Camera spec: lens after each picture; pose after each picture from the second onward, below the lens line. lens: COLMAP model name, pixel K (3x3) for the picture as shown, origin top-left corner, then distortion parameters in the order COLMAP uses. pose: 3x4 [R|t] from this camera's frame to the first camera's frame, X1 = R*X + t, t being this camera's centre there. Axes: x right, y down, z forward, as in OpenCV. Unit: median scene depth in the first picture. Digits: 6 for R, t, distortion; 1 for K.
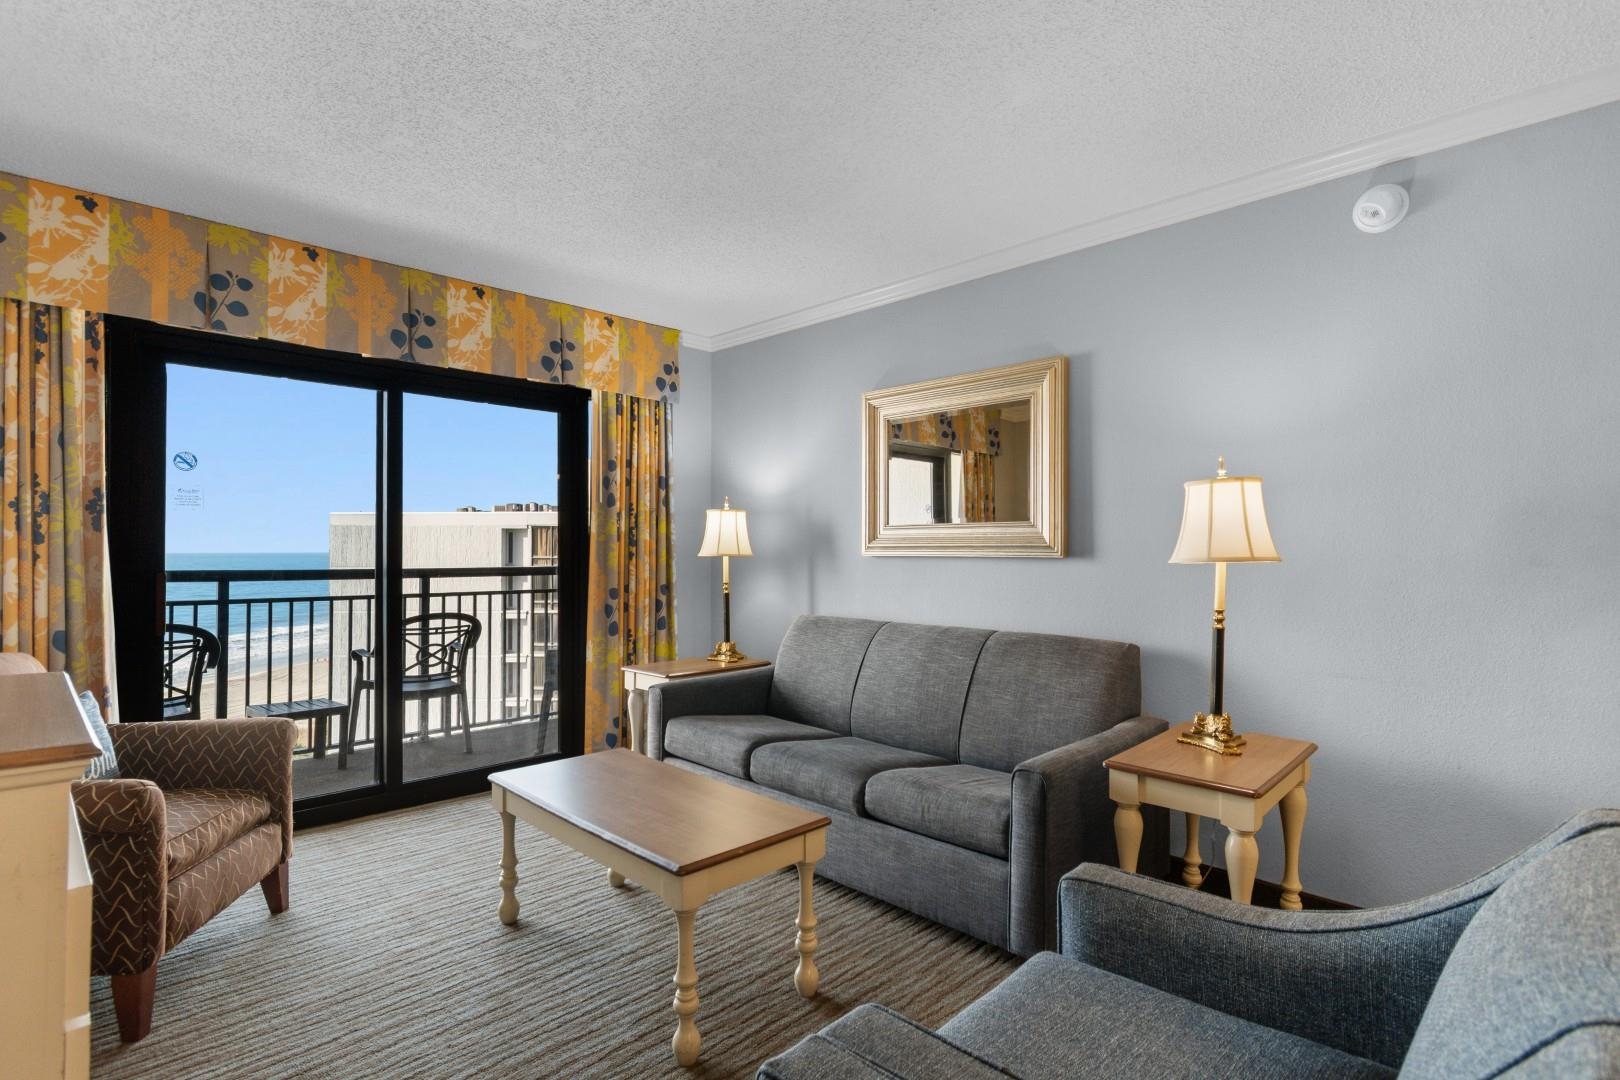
lens RADIAL K [[797.9, 0, 817.4], [0, 797.9, 541.9], [0, 0, 1]] dist [0.006727, -0.006995]
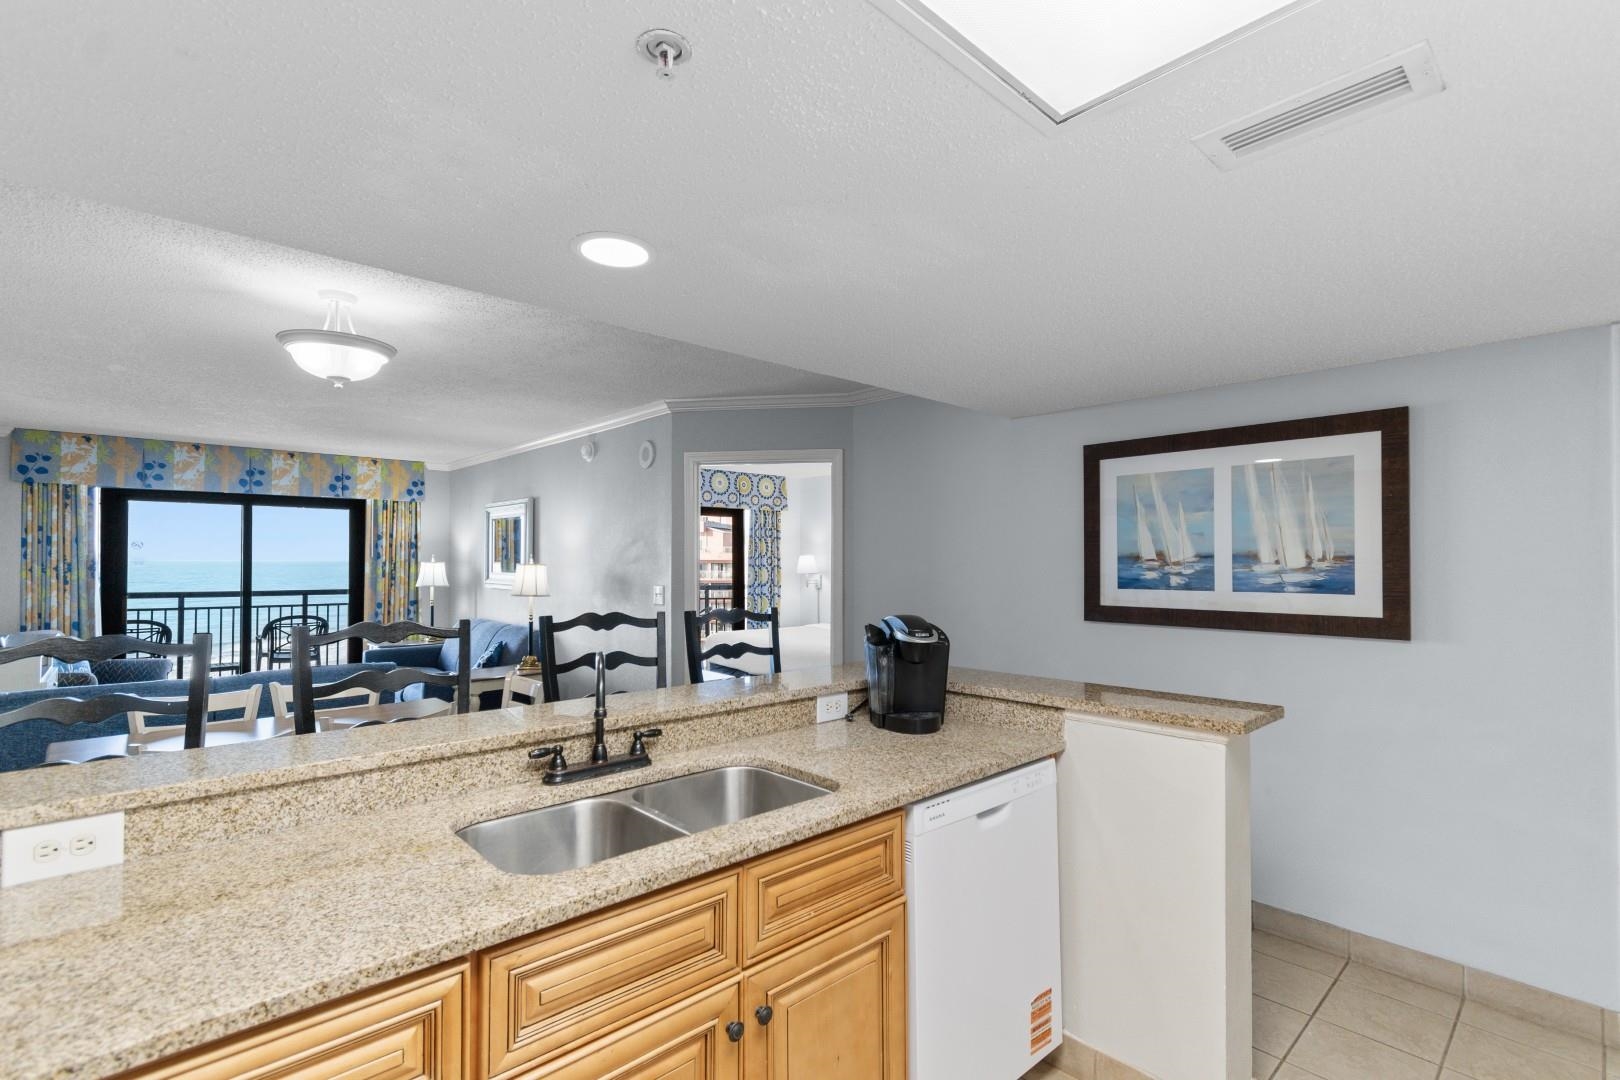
lens RADIAL K [[730.2, 0, 807.8], [0, 730.2, 554.1], [0, 0, 1]] dist [0.011380, -0.003156]
pose [[0.999005, 0.002549, -0.044526, 0.969285], [-0.002482, 0.999996, 0.001556, -0.071513], [0.044530, -0.001444, 0.999007, -0.796659]]
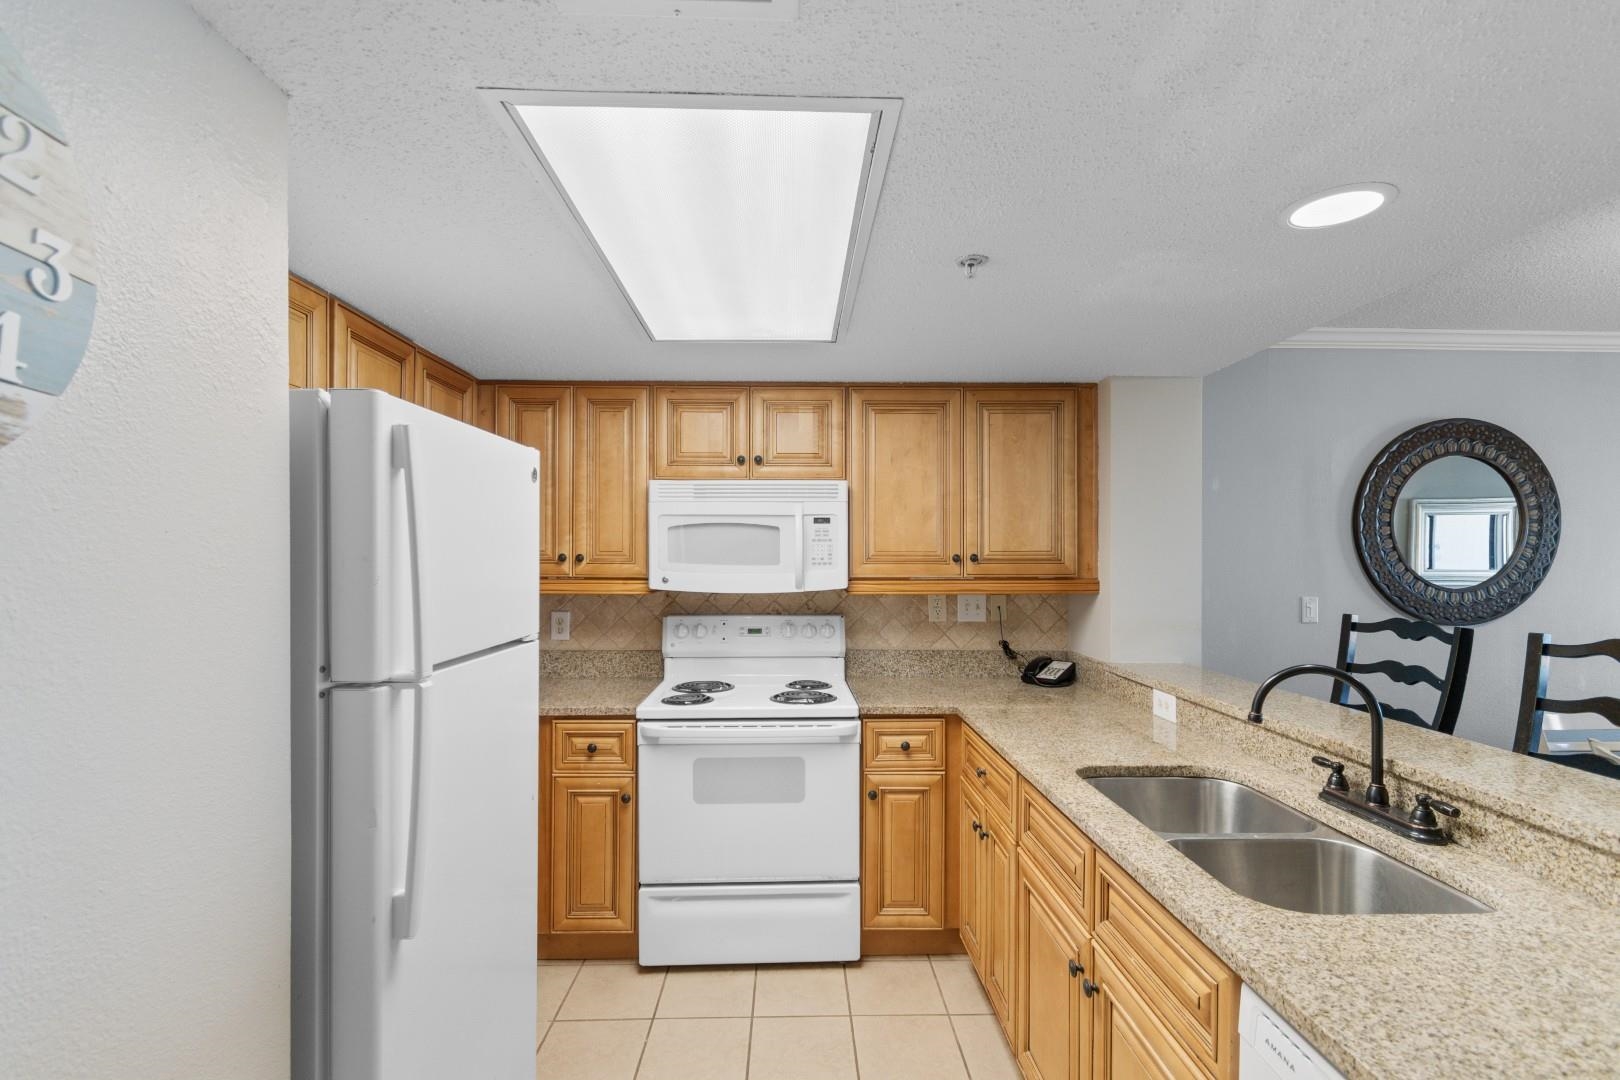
lens RADIAL K [[730.2, 0, 809.8], [0, 730.2, 564.4], [0, 0, 1]] dist [0.011380, -0.003156]
pose [[-0.688792, 0.003841, -0.724949, 1.307836], [0.007313, 0.999972, -0.001651, -0.067942], [0.724922, -0.006439, -0.688801, -0.284362]]
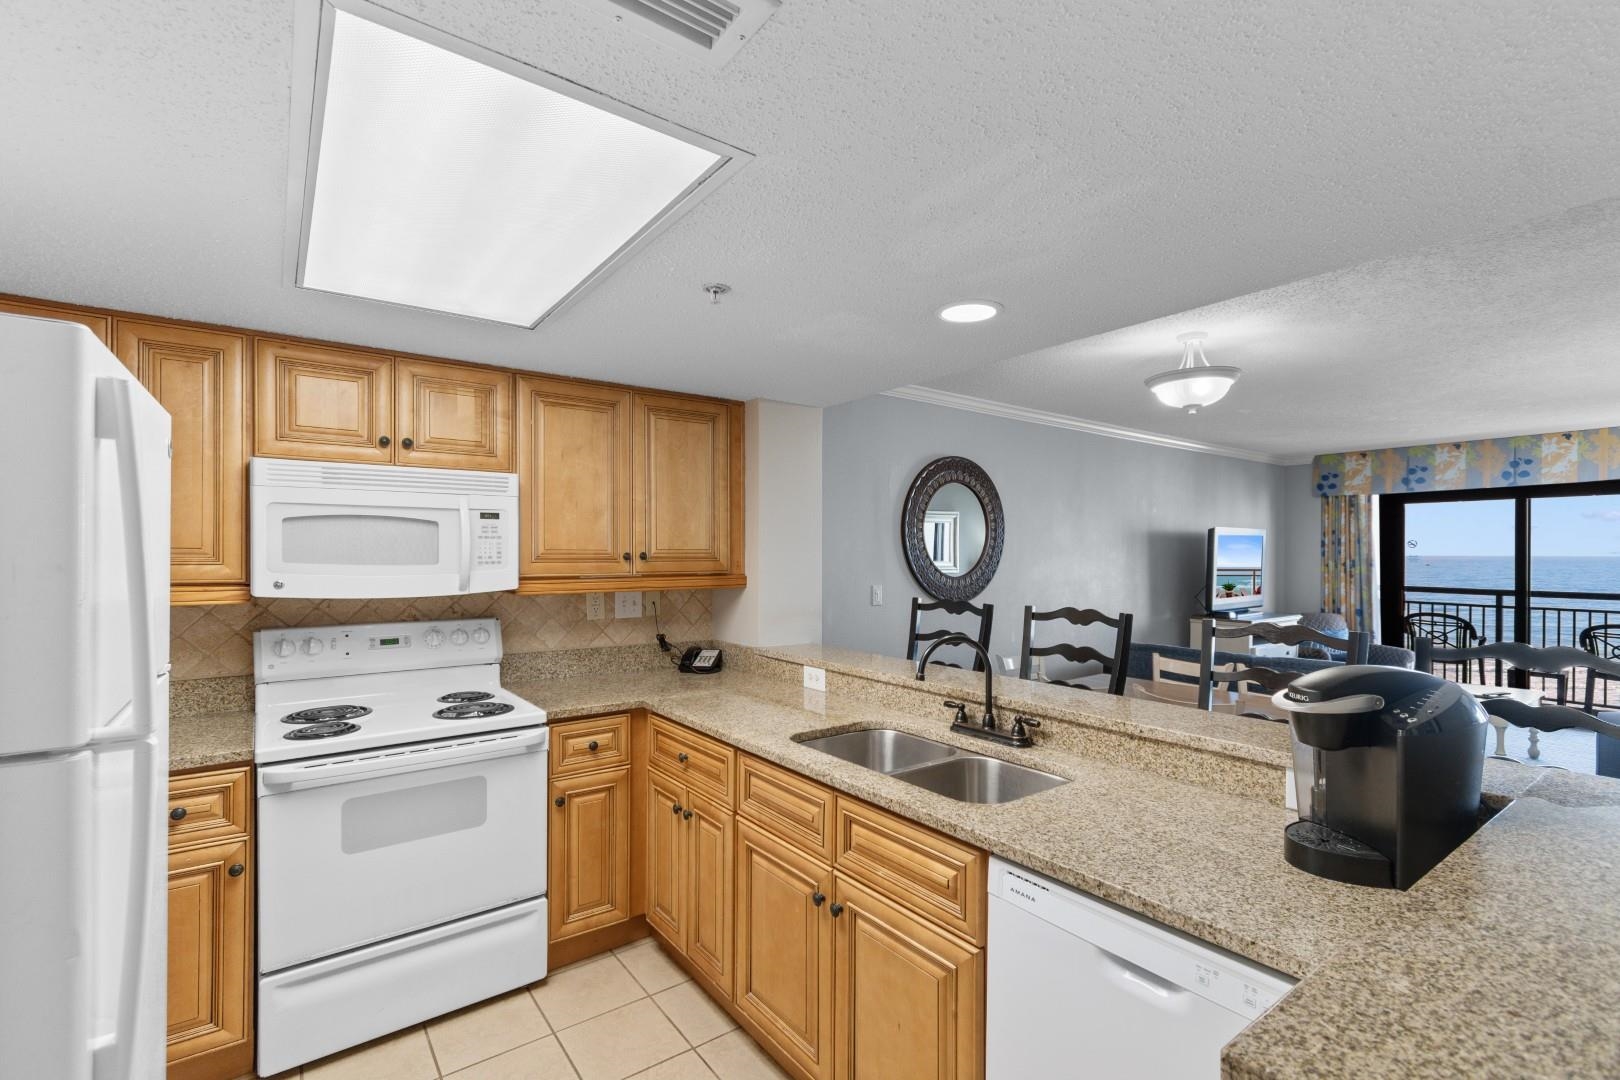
lens RADIAL K [[730.2, 0, 820.1], [0, 730.2, 558.8], [0, 0, 1]] dist [0.011380, -0.003156]
pose [[-0.137775, 0.006574, -0.990442, 1.394407], [0.010616, 0.999930, 0.005160, -0.073790], [0.990407, -0.009804, -0.137835, -0.386436]]
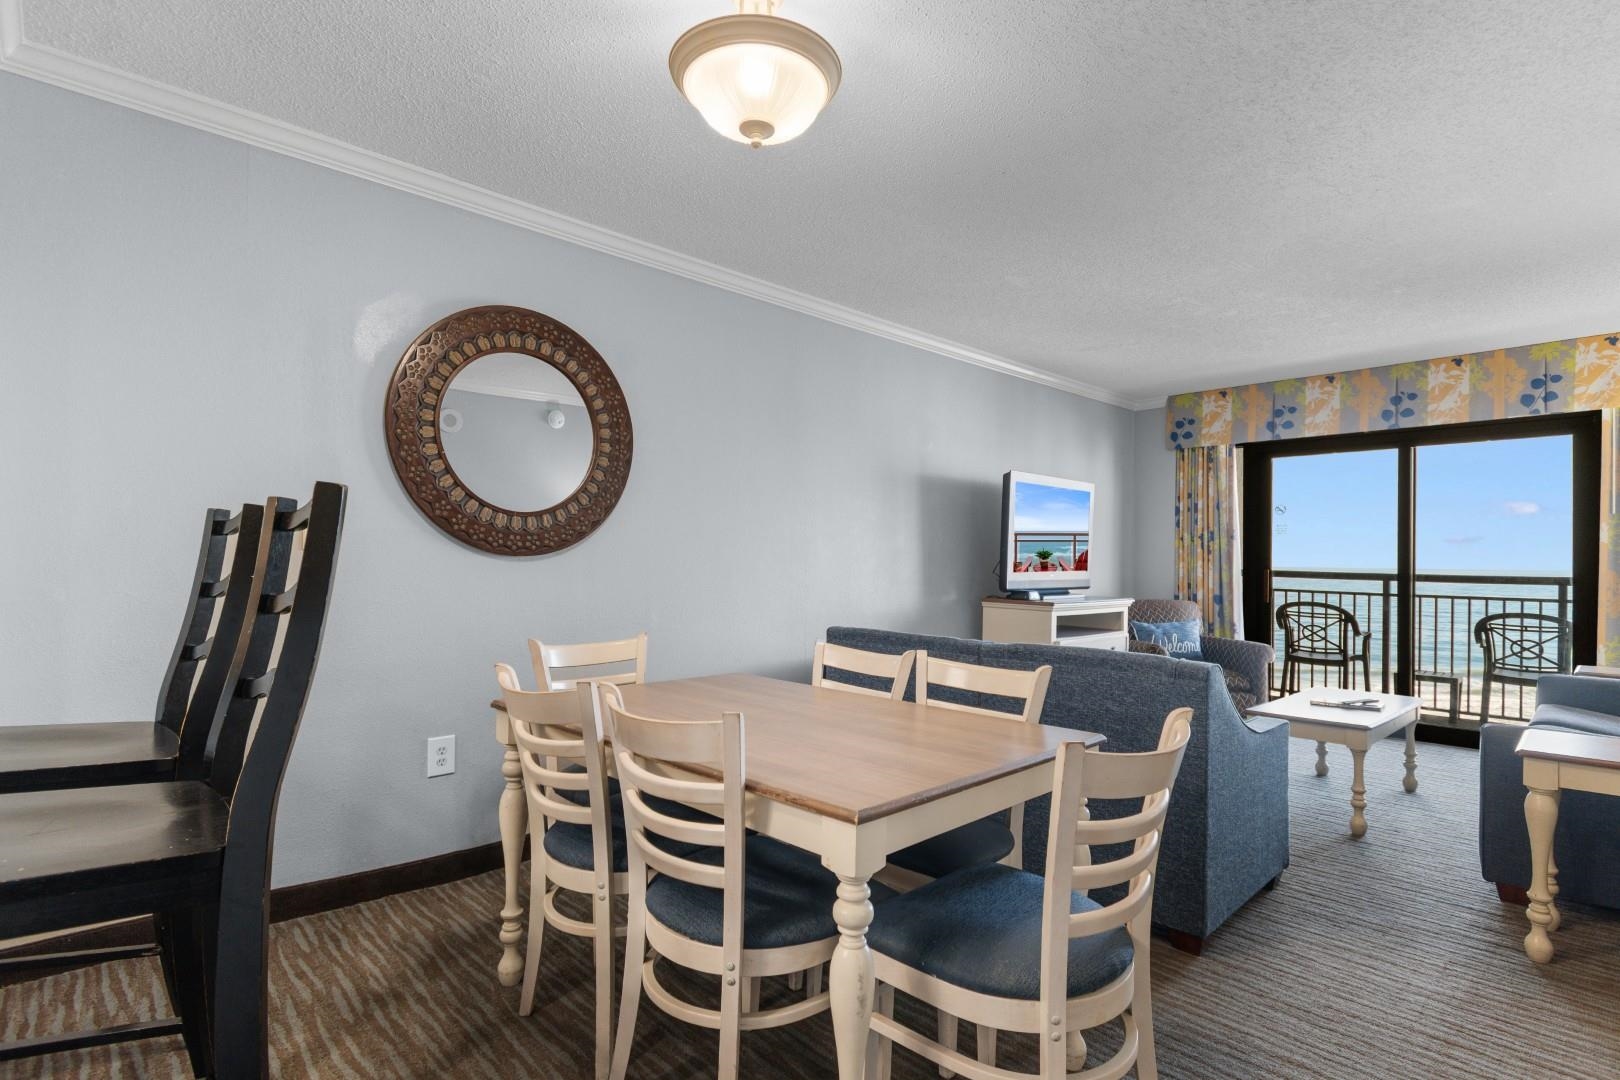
lens RADIAL K [[797.9, 0, 821.4], [0, 797.9, 554.5], [0, 0, 1]] dist [0.006727, -0.006995]
pose [[-0.031137, -0.006740, -0.999492, 0.930384], [-0.000653, 0.999977, -0.006723, 0.013485], [0.999515, 0.000443, -0.031141, -0.003111]]
